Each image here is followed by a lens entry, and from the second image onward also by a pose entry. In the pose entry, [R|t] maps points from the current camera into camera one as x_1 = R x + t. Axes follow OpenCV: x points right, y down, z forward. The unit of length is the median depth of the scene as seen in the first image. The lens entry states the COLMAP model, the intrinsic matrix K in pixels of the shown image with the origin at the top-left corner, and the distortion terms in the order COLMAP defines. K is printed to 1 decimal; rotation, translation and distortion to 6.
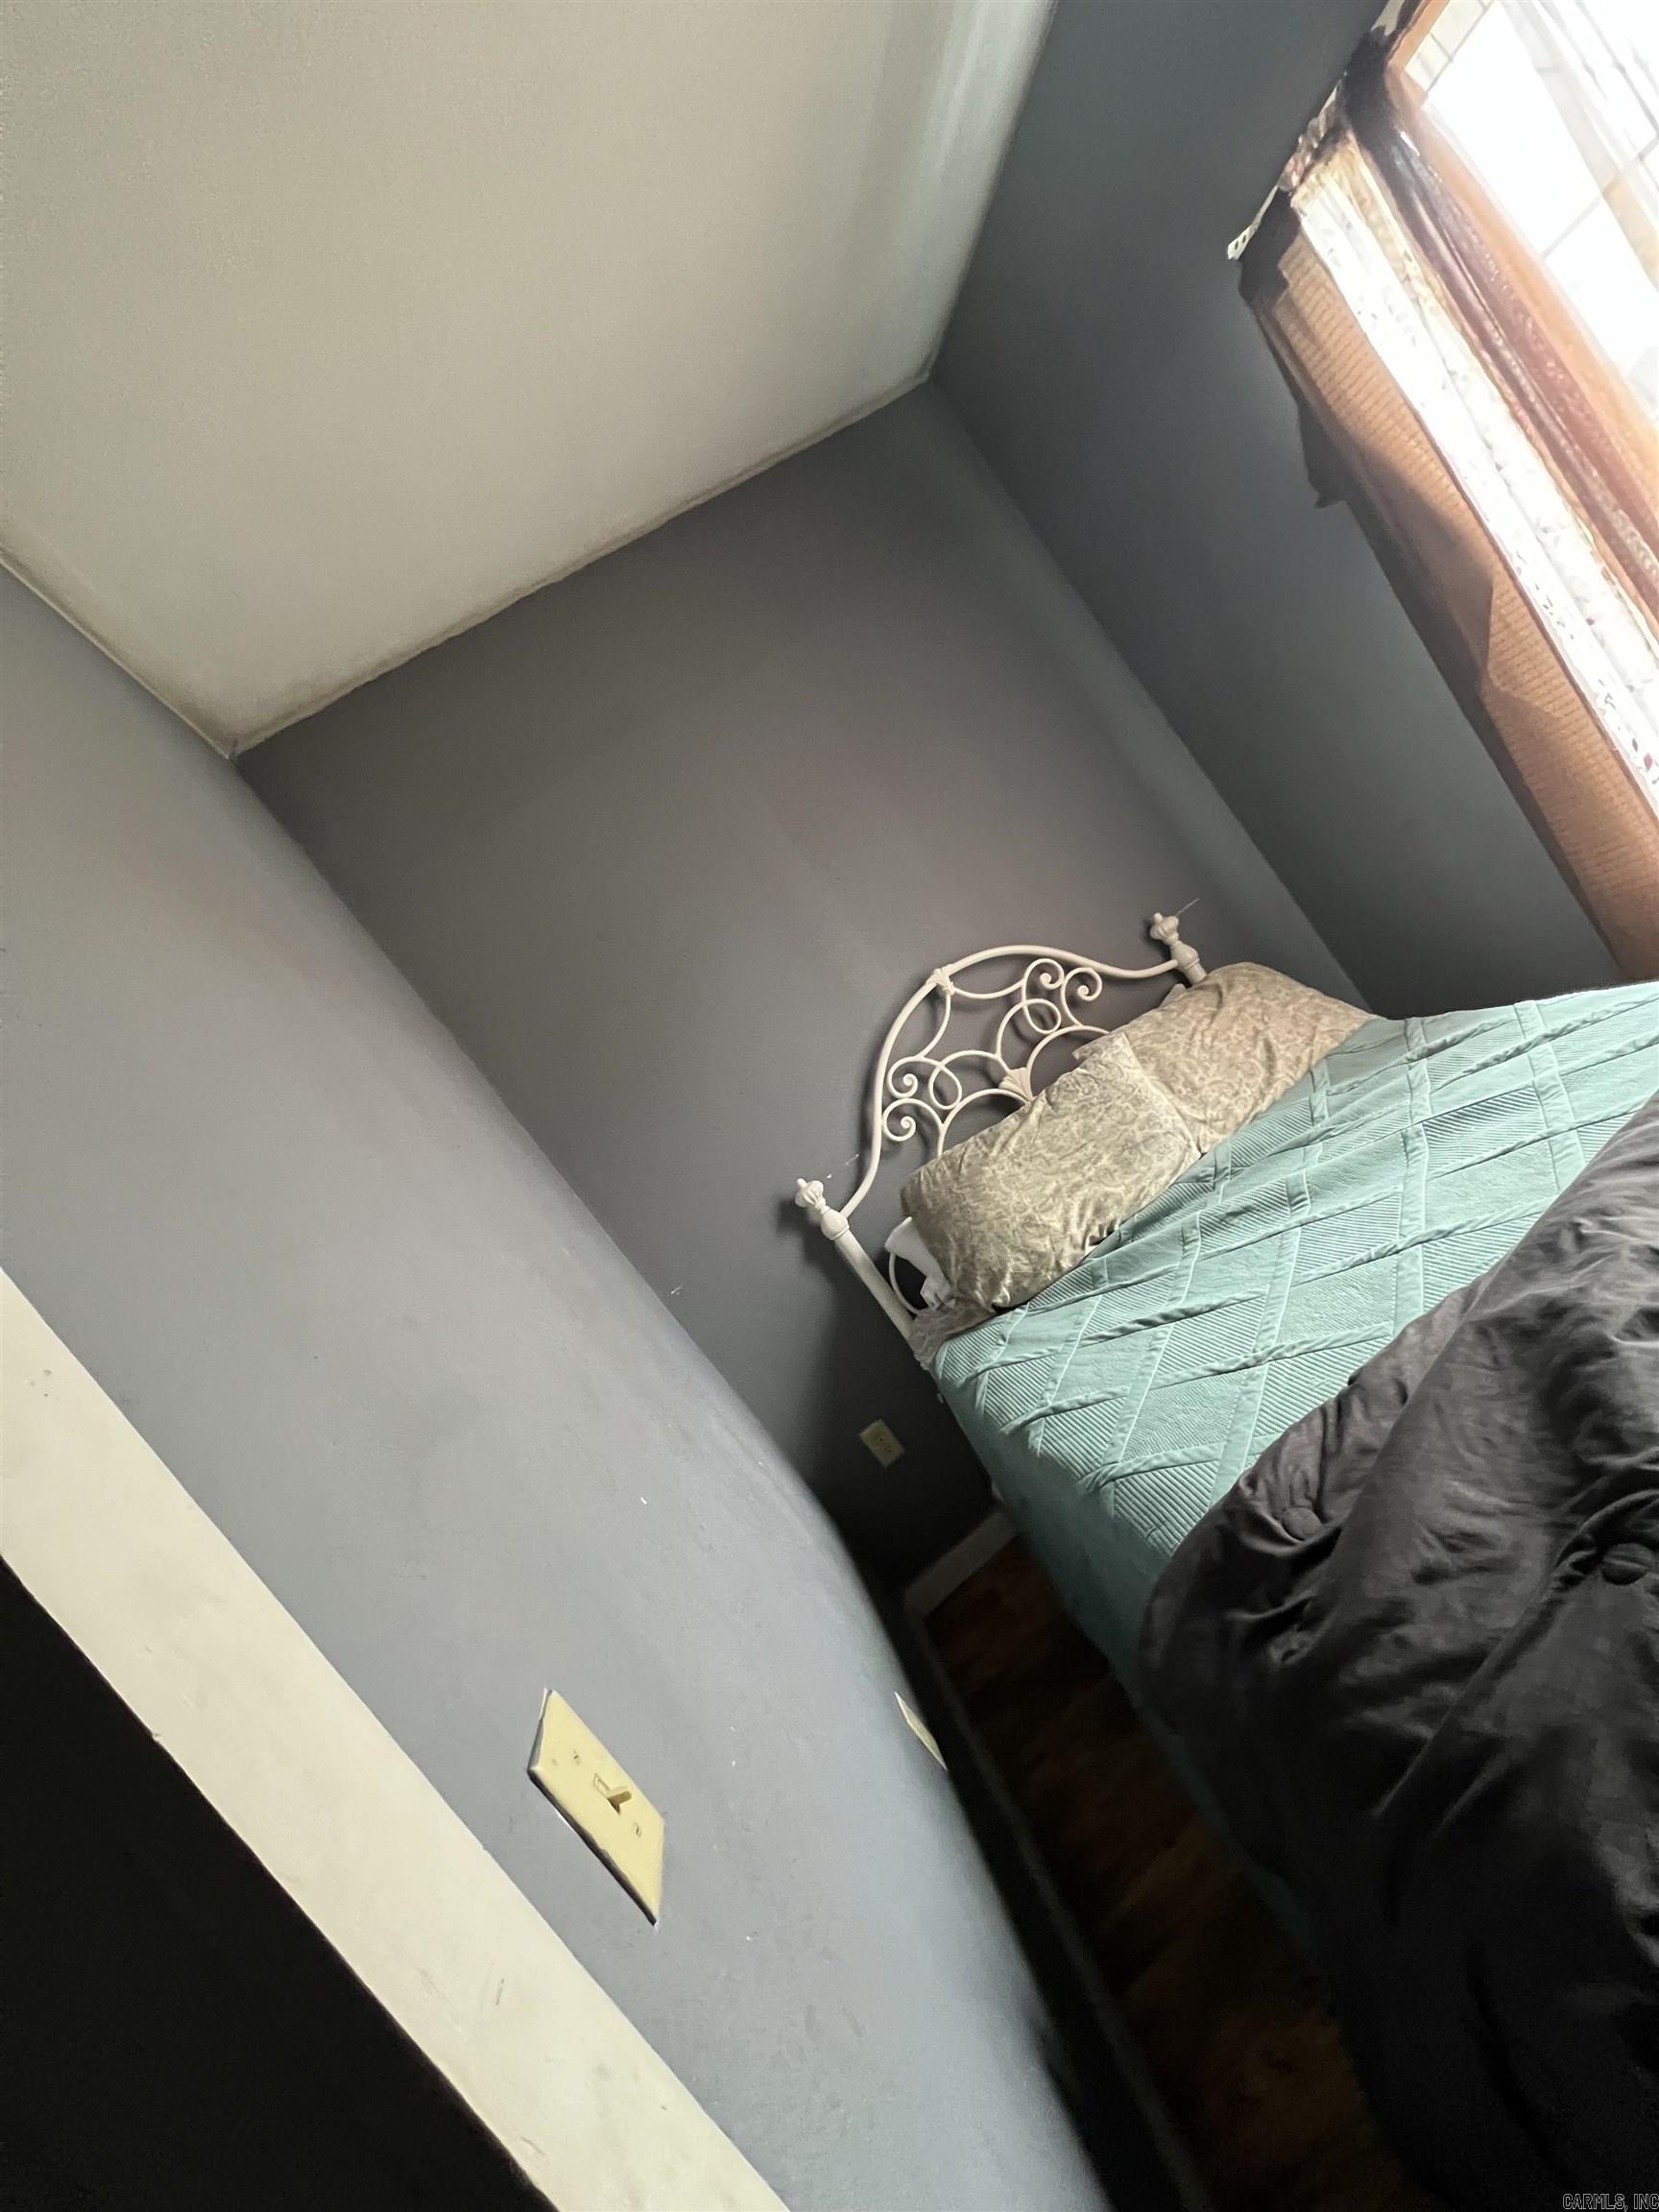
lens RADIAL K [[884.9, 0, 823.0], [0, 884.9, 1101.3], [0, 0, 1]] dist [0.001959, -0.000557]
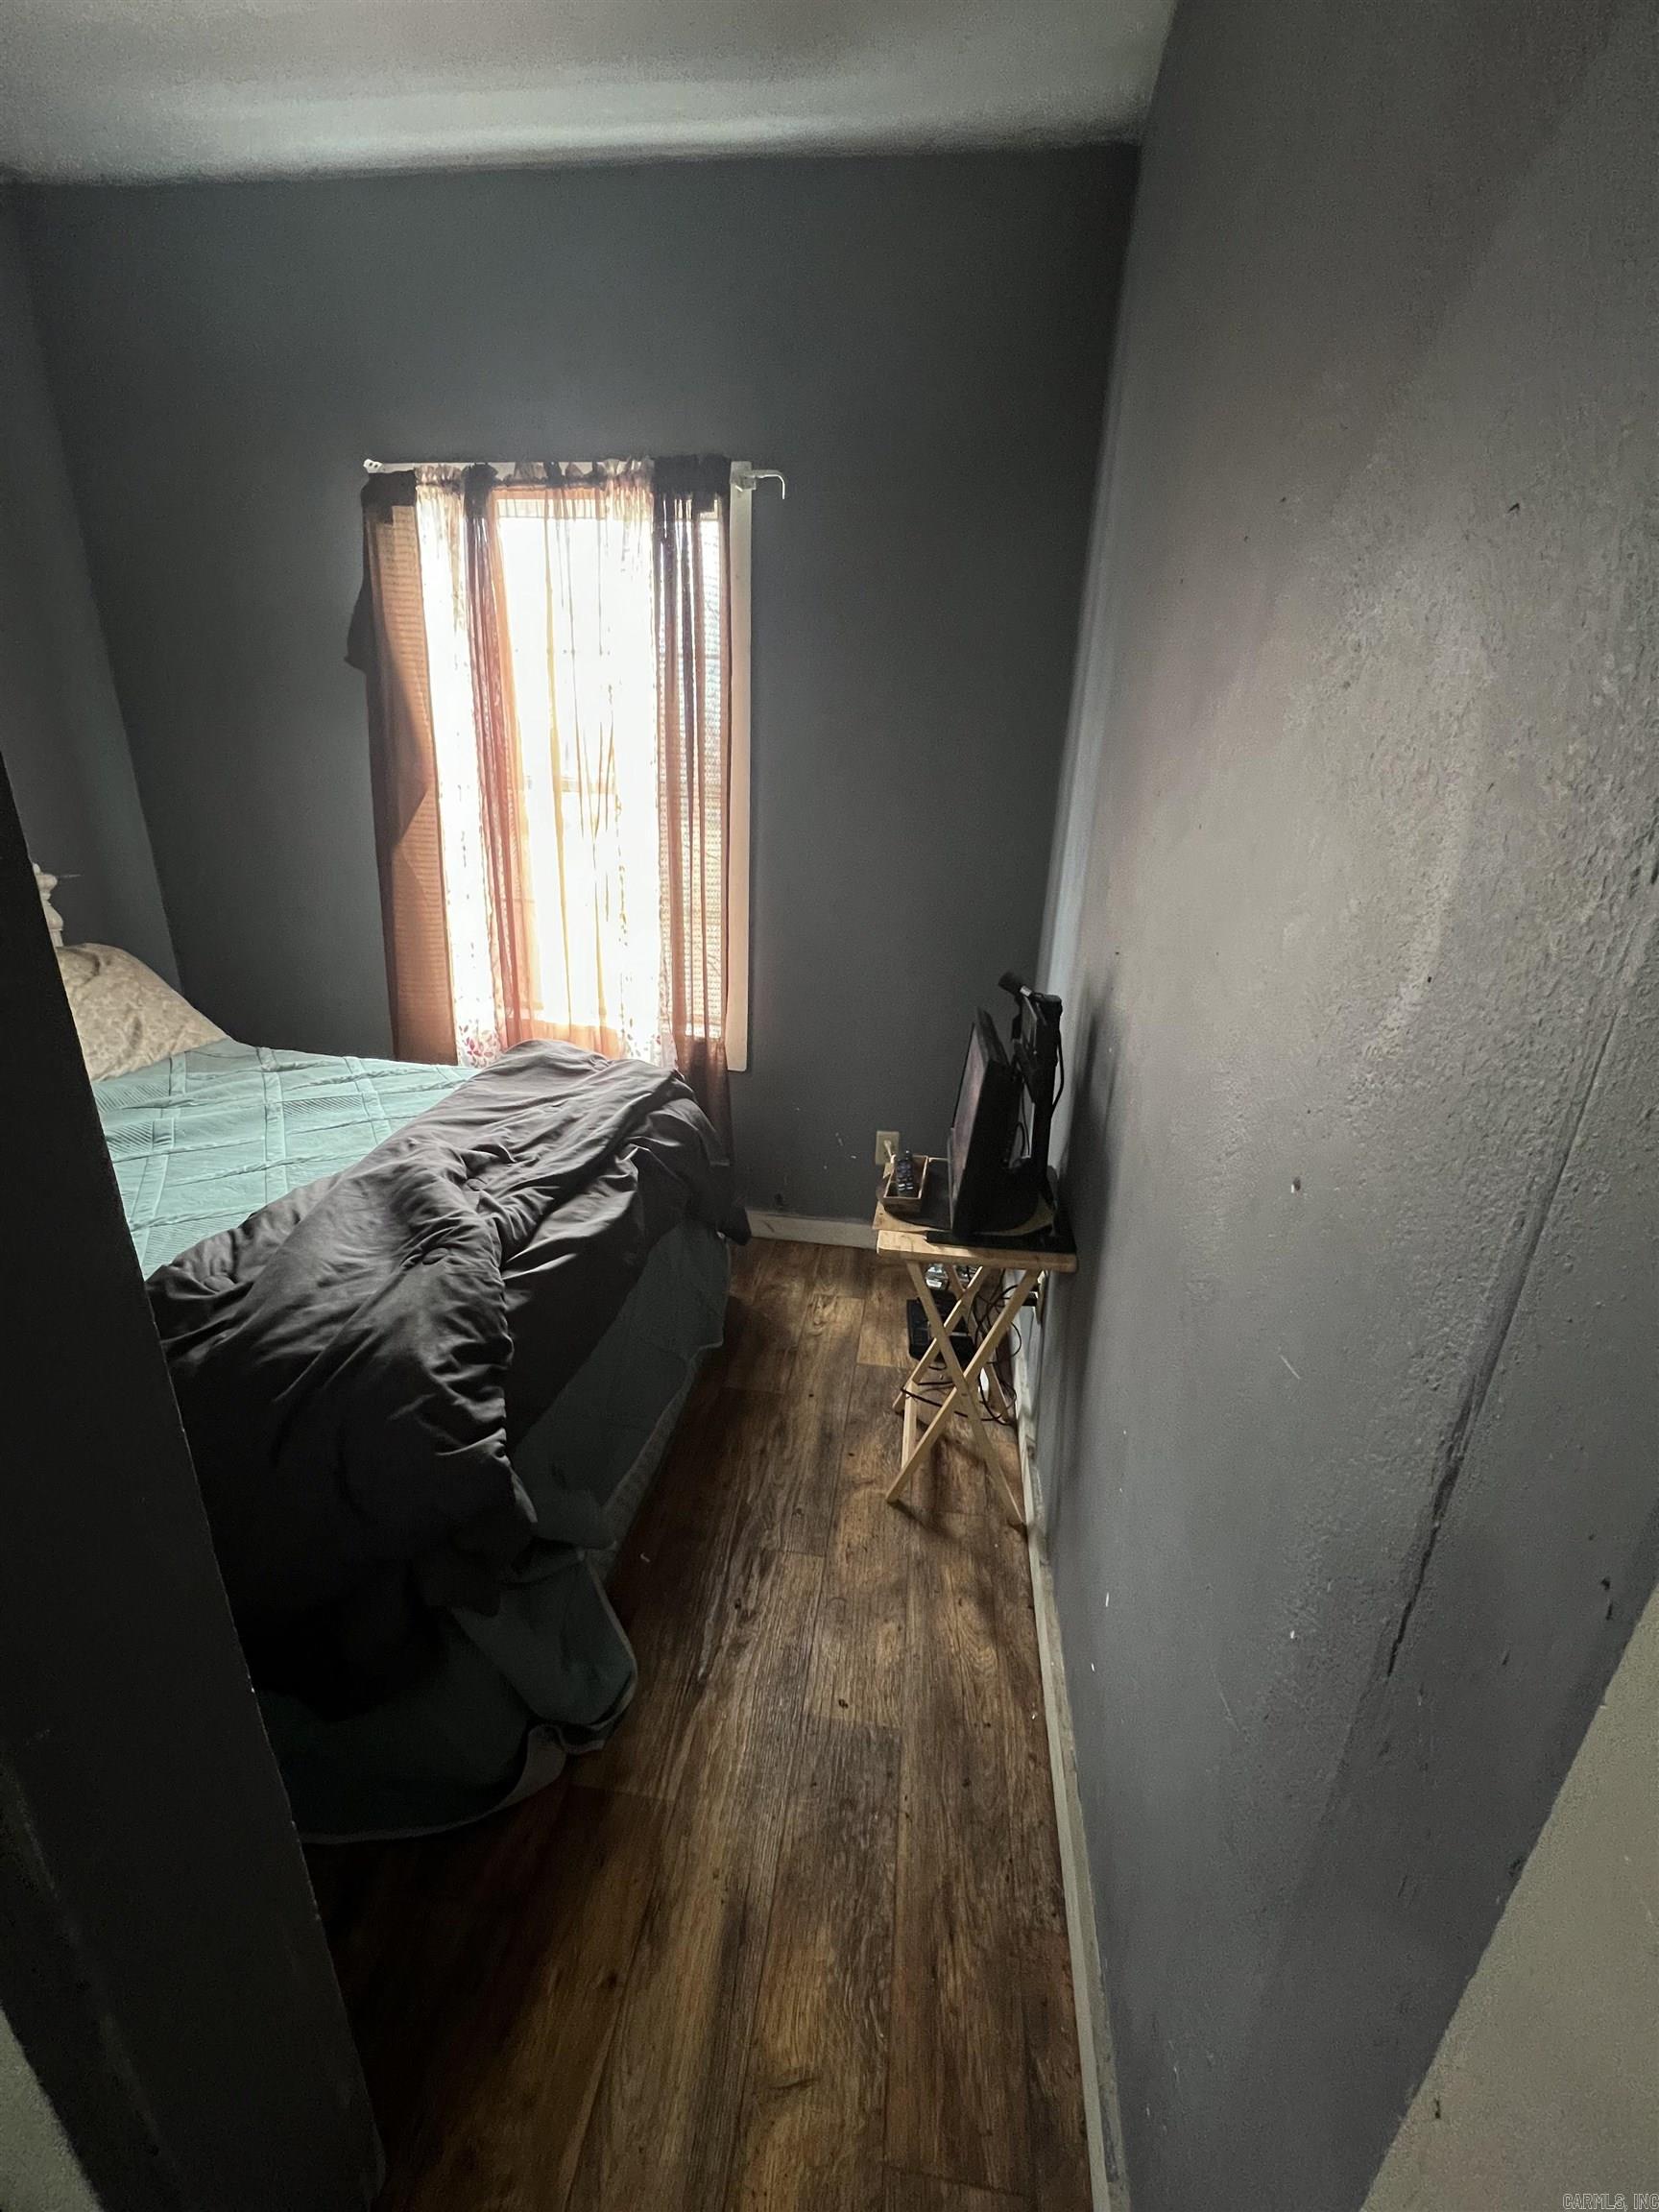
lens RADIAL K [[884.9, 0, 825.9], [0, 884.9, 1105.9], [0, 0, 1]] dist [0.001959, -0.000557]
pose [[0.244146, 0.312600, 0.917973, -0.551253], [-0.160449, 0.946593, -0.279673, 0.436455], [-0.956373, -0.079006, 0.281264, -0.244579]]
